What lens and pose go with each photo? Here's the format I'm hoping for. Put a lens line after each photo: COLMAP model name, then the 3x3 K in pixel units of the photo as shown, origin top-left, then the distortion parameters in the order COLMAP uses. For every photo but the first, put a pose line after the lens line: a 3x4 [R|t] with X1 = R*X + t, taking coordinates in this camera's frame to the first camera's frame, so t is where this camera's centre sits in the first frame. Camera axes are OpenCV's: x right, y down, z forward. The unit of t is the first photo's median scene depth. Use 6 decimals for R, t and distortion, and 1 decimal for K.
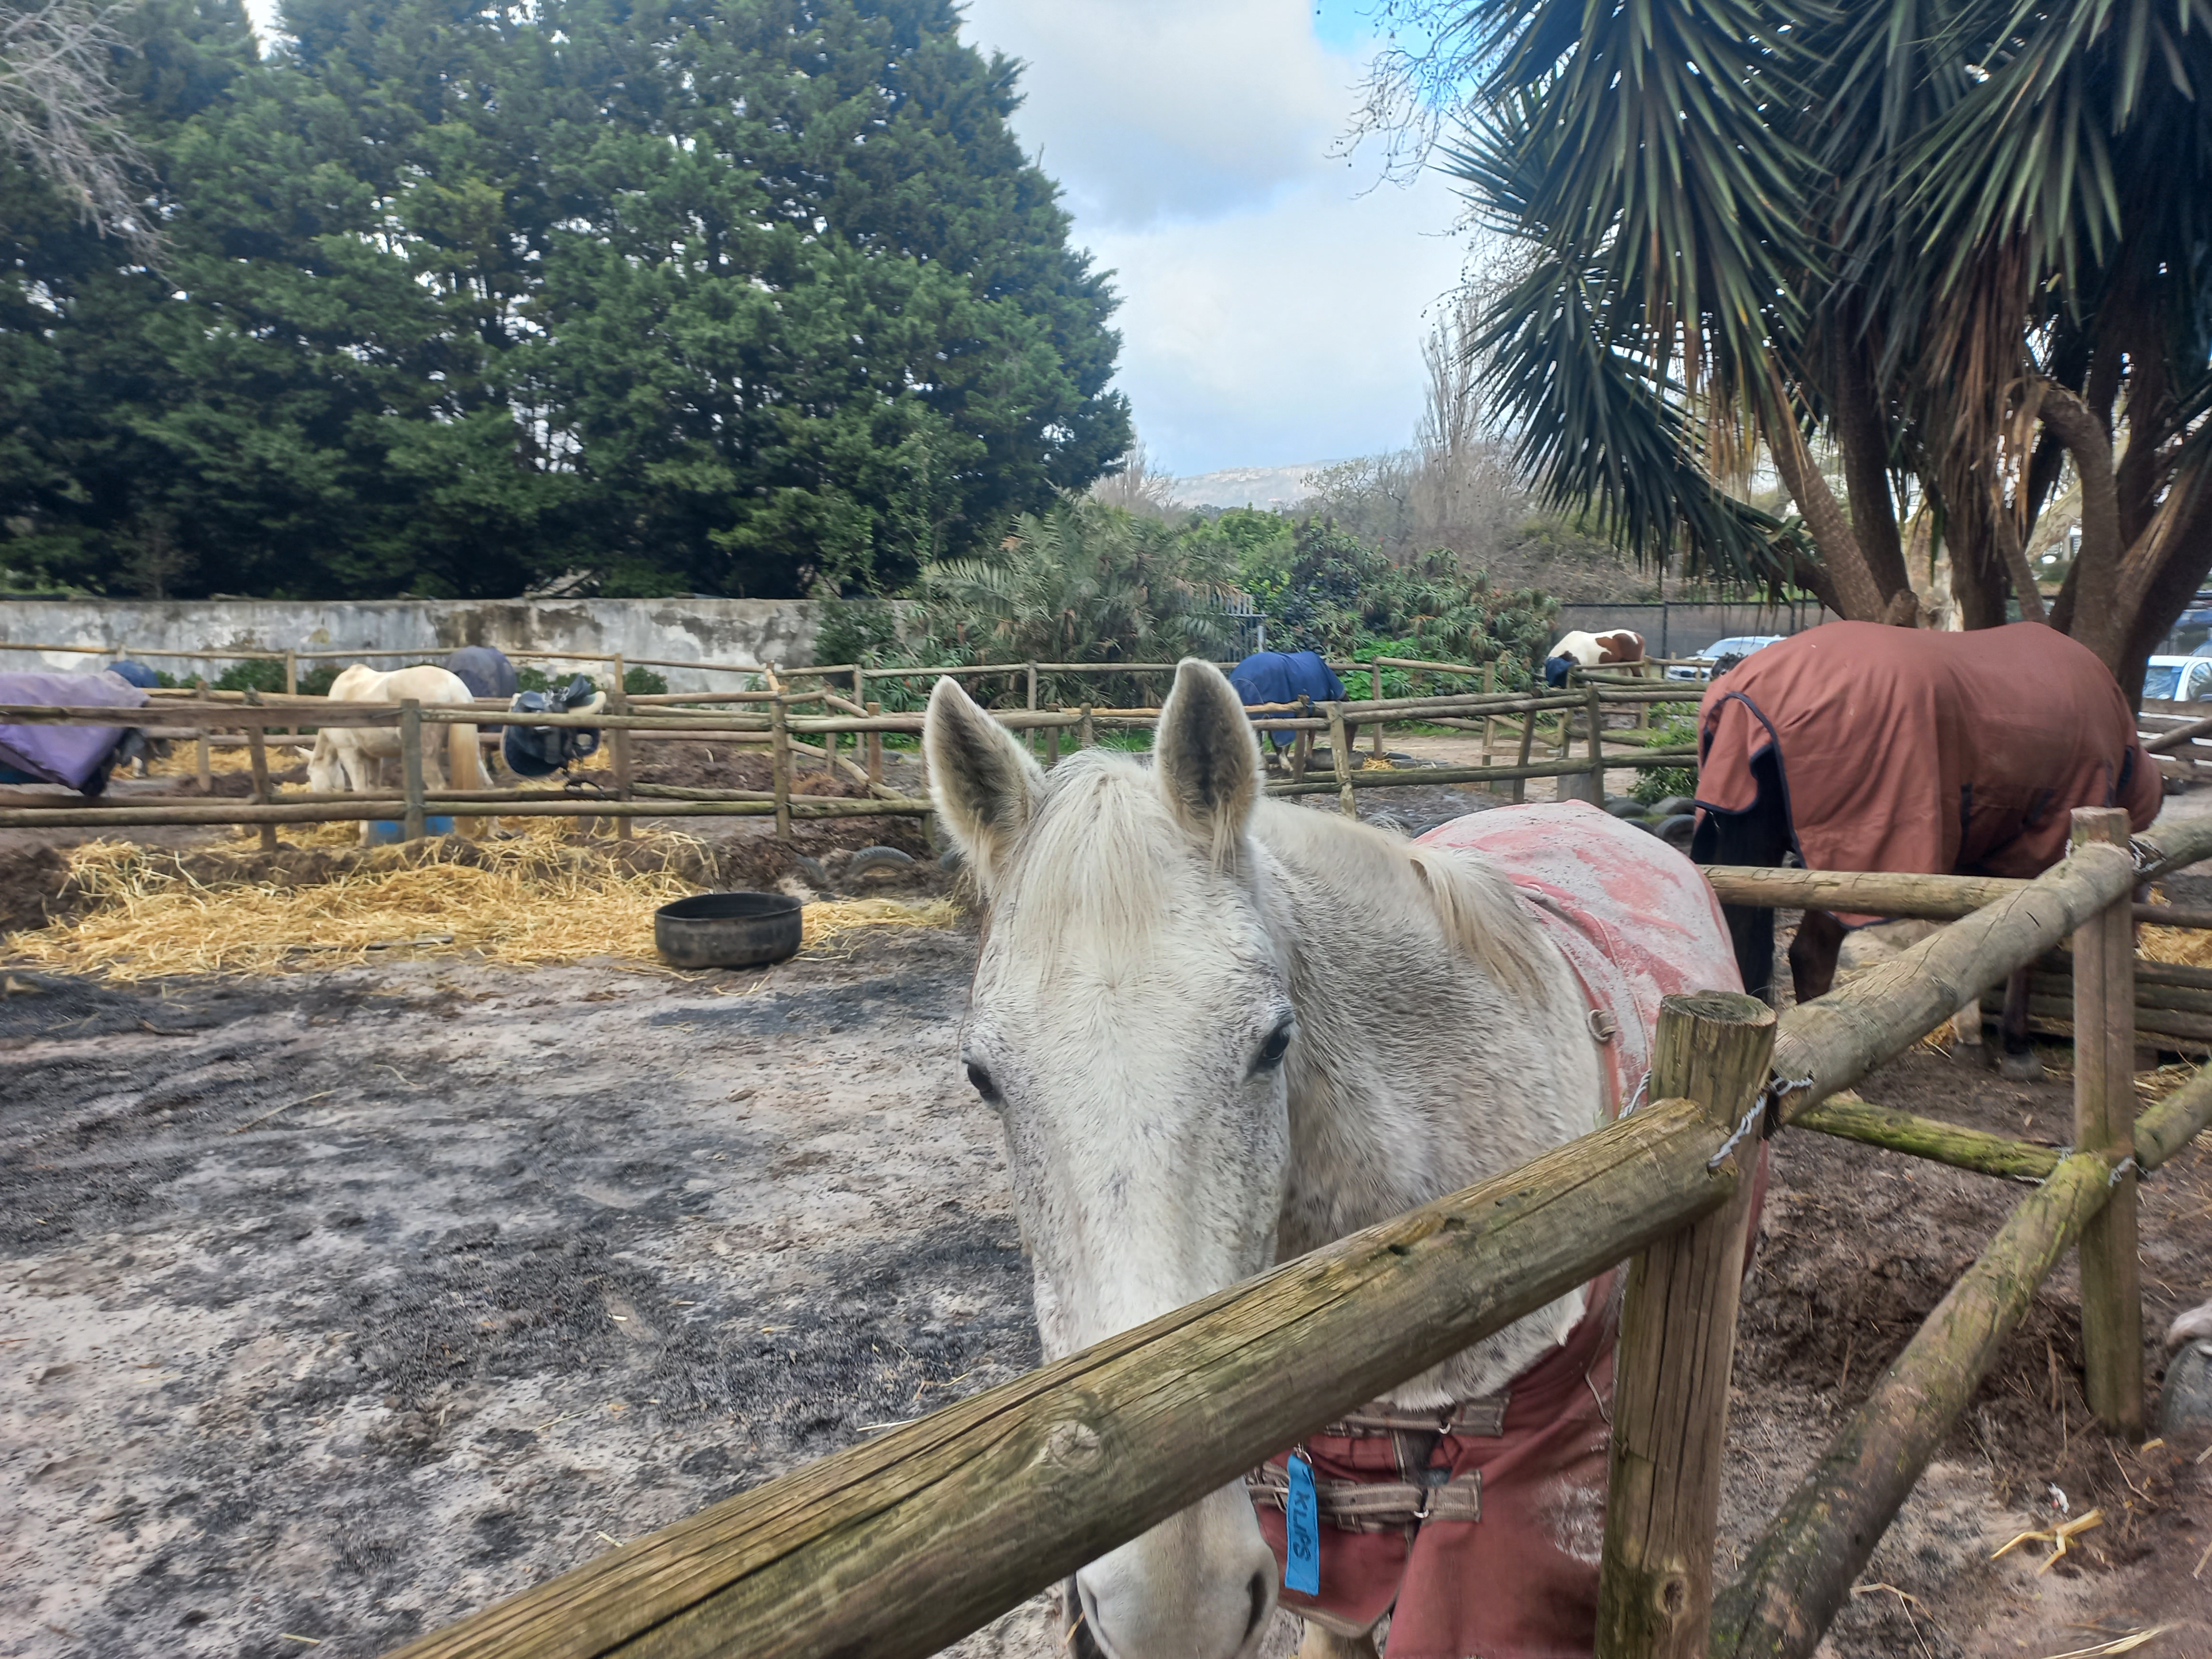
lens RADIAL K [[1615.1, 0, 1095.2], [0, 1615.1, 803.8], [0, 0, 1]] dist [0.053609, -0.032085]
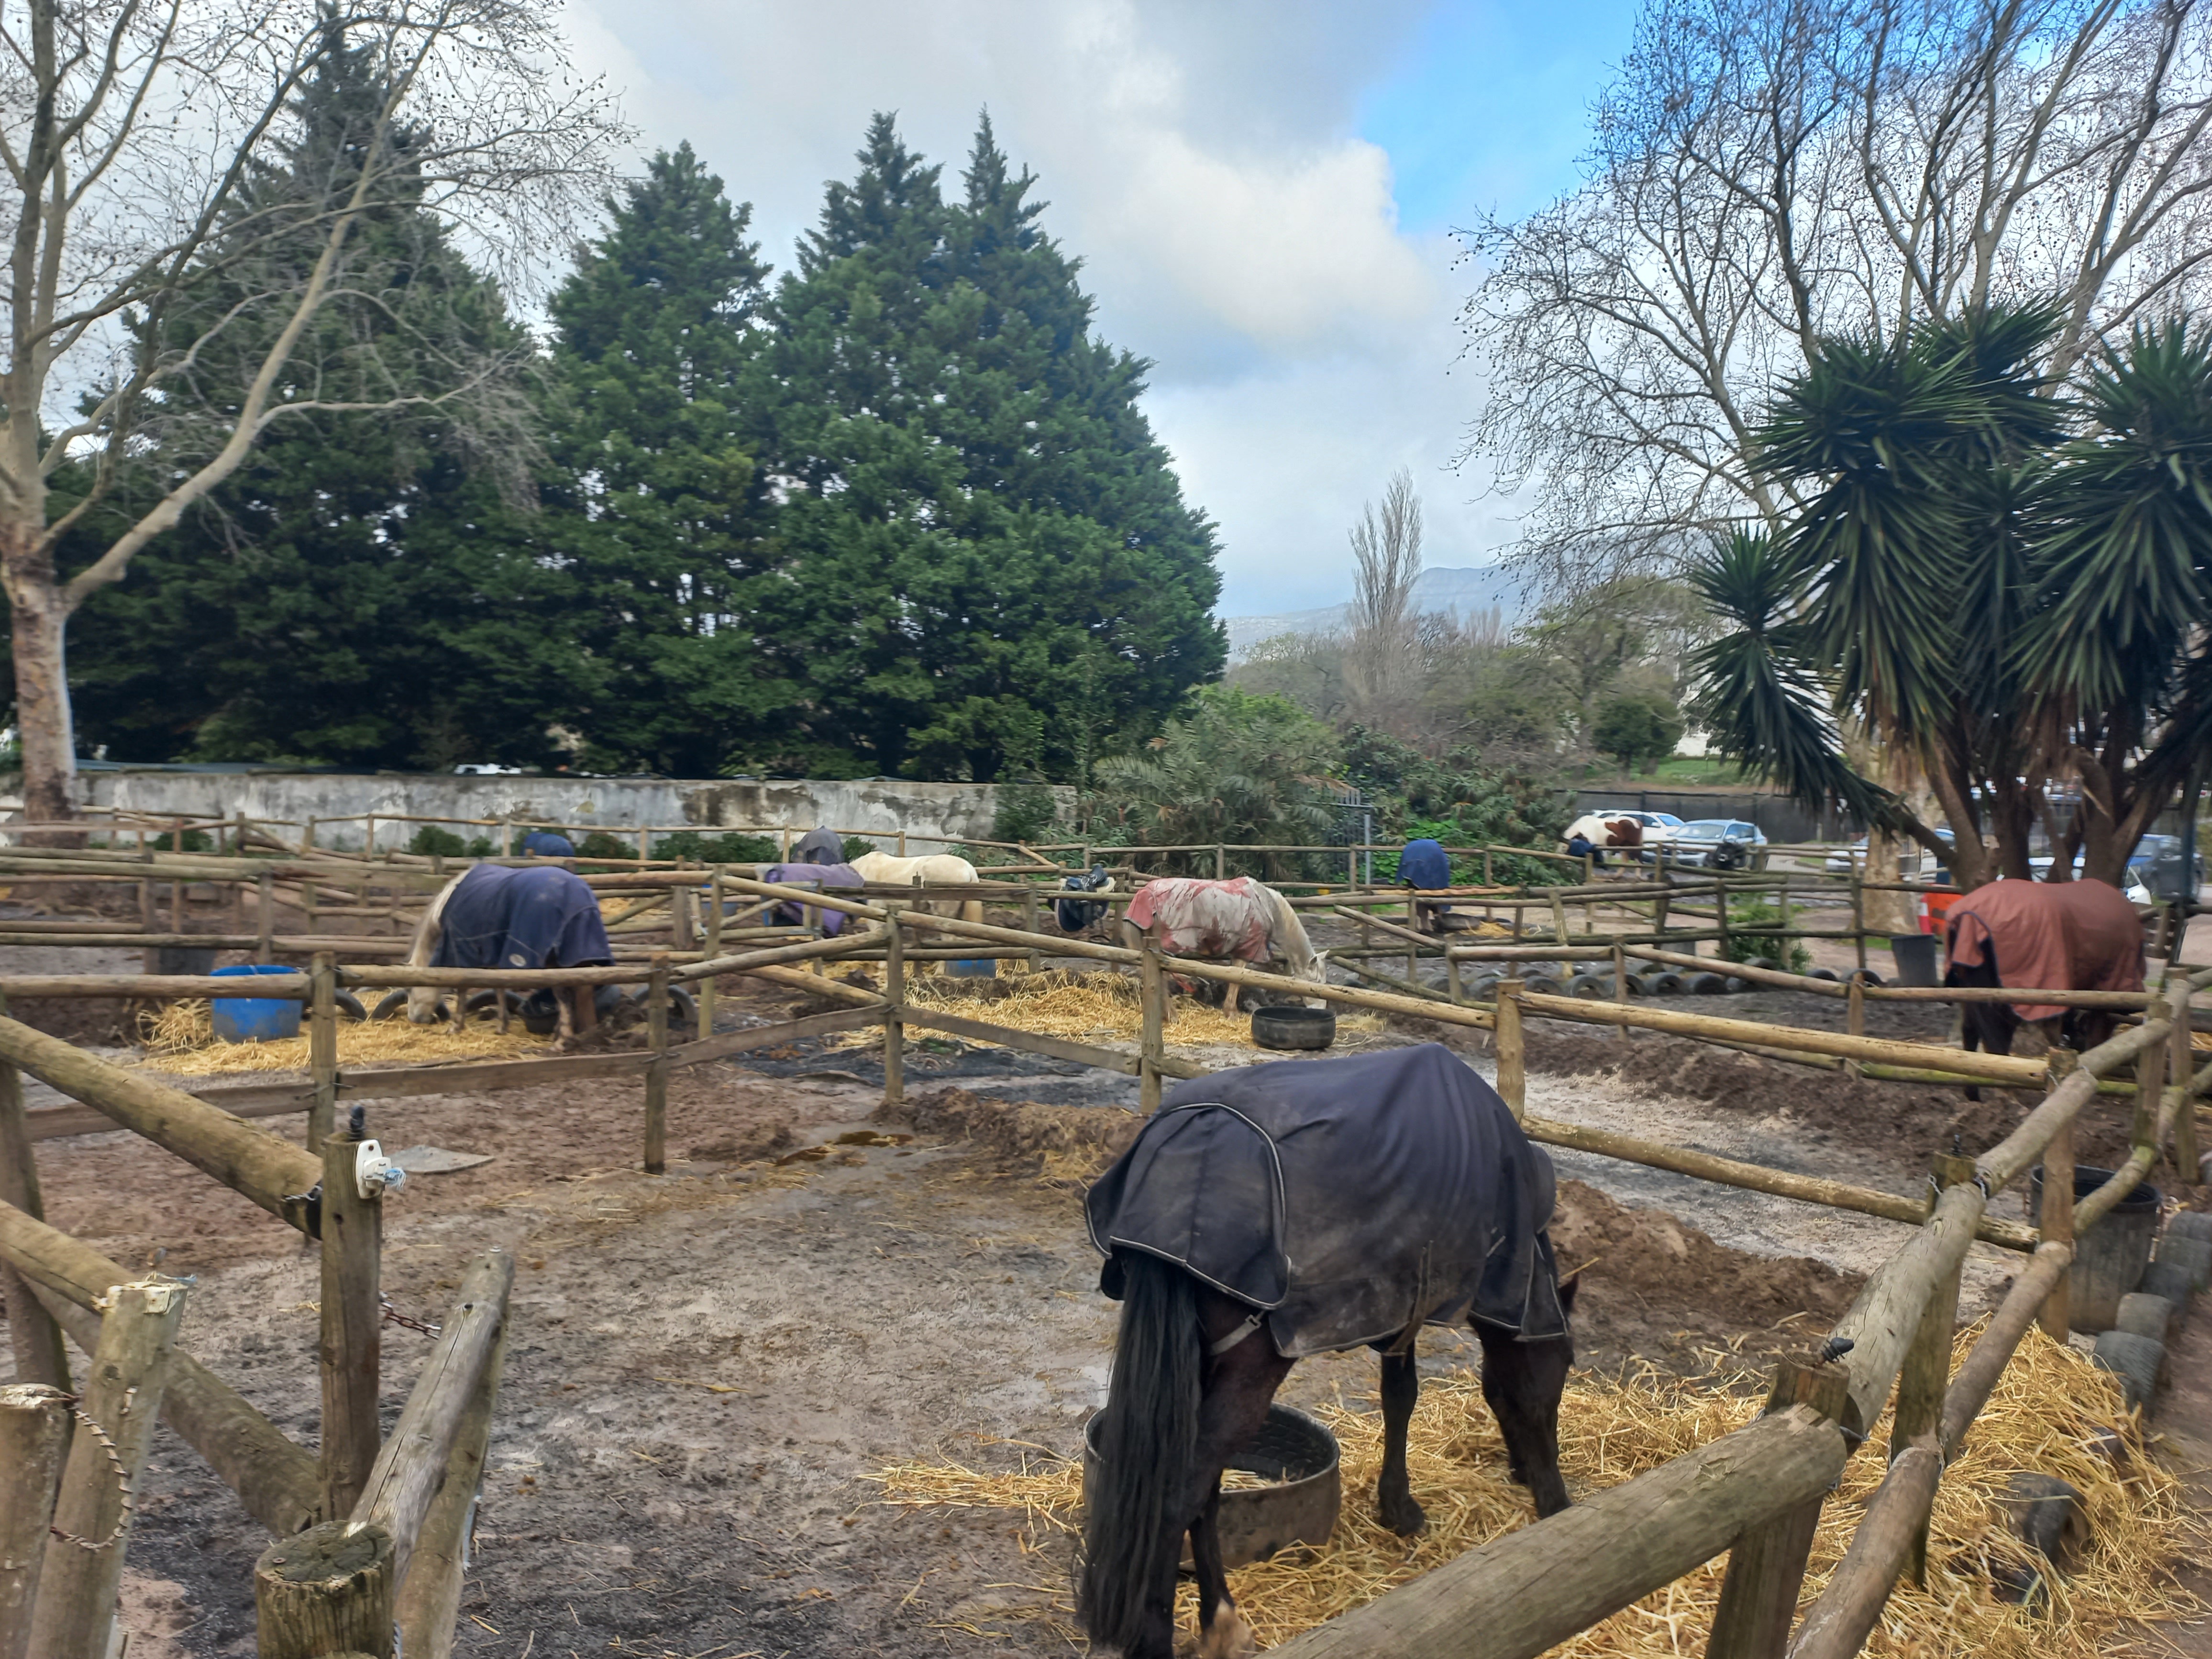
lens RADIAL K [[1533.3, 0, 1112.1], [0, 1533.3, 848.4], [0, 0, 1]] dist [0.084989, 0.001420]
pose [[0.998302, 0.015476, 0.056157, -0.146065], [-0.011751, 0.997746, -0.066063, 0.000030], [-0.057053, 0.065291, 0.996234, -0.175695]]
